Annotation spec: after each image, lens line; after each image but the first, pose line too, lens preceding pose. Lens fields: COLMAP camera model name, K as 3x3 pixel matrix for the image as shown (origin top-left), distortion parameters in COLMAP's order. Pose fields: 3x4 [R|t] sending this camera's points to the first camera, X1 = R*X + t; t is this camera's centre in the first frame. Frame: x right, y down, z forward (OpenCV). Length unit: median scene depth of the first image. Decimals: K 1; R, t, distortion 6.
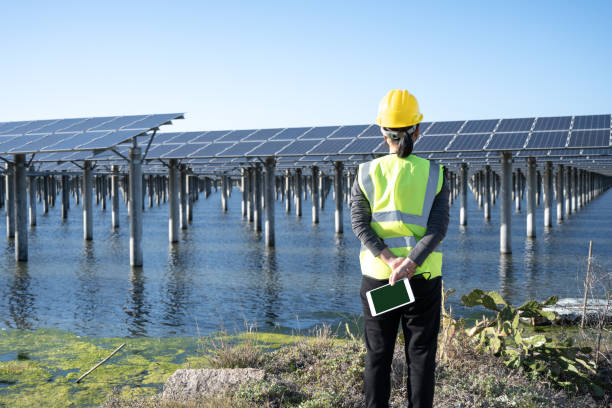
lens RADIAL K [[737.7, 0, 306.8], [0, 737.7, 204.4], [0, 0, 1]] dist [0.004698, -0.008942]
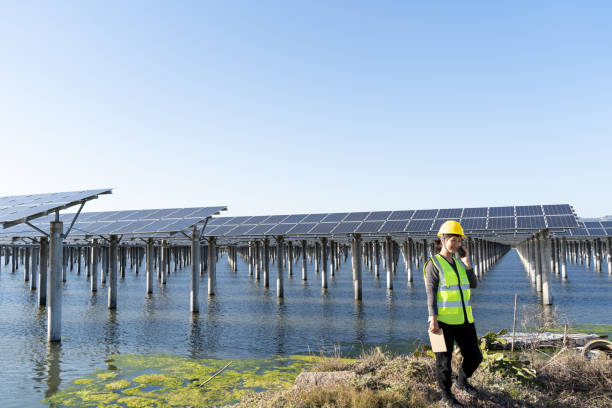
lens RADIAL K [[542.9, 0, 287.7], [0, 542.9, 207.7], [0, 0, 1]] dist [-0.005870, 0.001825]
pose [[0.999926, -0.001397, 0.012044, -0.055412], [0.002652, 0.994488, -0.104819, -0.006672], [-0.011831, 0.104843, 0.994418, -0.075775]]
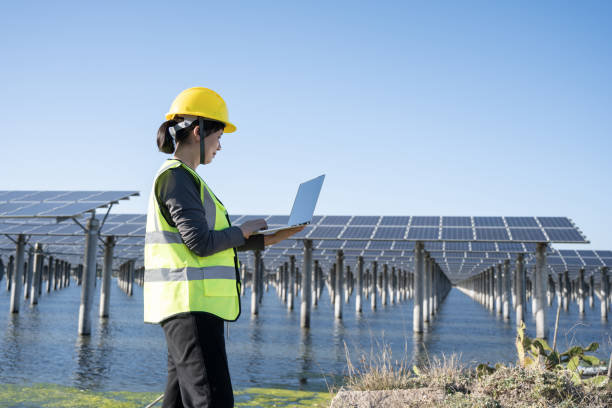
lens RADIAL K [[644.0, 0, 306.0], [0, 644.0, 204.0], [0, 0, 1]] dist [0.006795, 0.016011]
pose [[0.981070, 0.062105, 0.183425, -0.094443], [-0.034098, 0.987782, -0.152066, 0.027989], [-0.190628, 0.142933, 0.971201, 0.042641]]
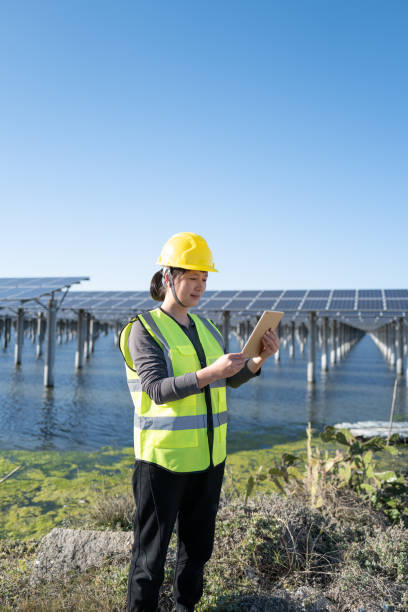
lens RADIAL K [[470.2, 0, 204.0], [0, 470.2, 306.0], [0, 0, 1]] dist [-0.042522, 0.061069]
pose [[0.996939, 0.035204, 0.069804, -0.009358], [-0.029660, 0.996440, -0.078919, -0.003497], [-0.072334, 0.076607, 0.994434, 0.093956]]
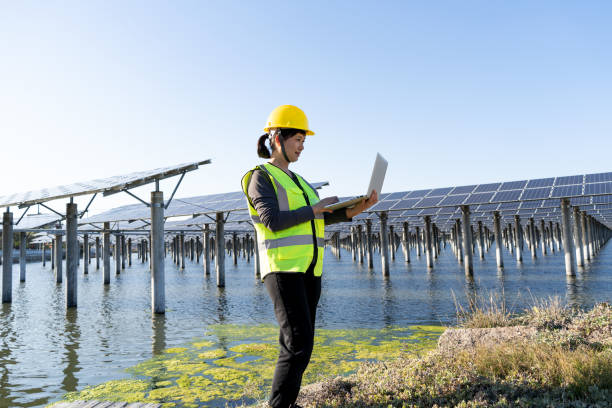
lens RADIAL K [[491.0, 0, 303.8], [0, 491.0, 201.4], [0, 0, 1]] dist [0.001165, -0.001270]
pose [[0.987817, -0.040493, -0.150262, -0.067478], [0.022825, 0.992812, -0.117492, 0.026662], [0.153939, 0.112631, 0.981640, 0.043309]]
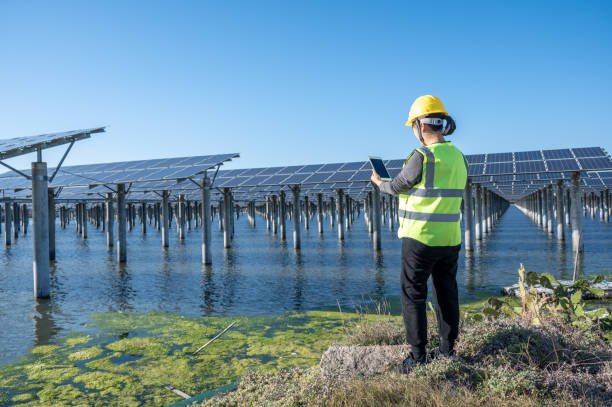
lens RADIAL K [[491.0, 0, 303.8], [0, 491.0, 200.9], [0, 0, 1]] dist [0.001165, -0.001270]
pose [[0.999823, -0.015643, 0.010422, -0.052470], [0.016114, 0.998778, -0.046727, 0.011156], [-0.009679, 0.046887, 0.998853, 0.070840]]
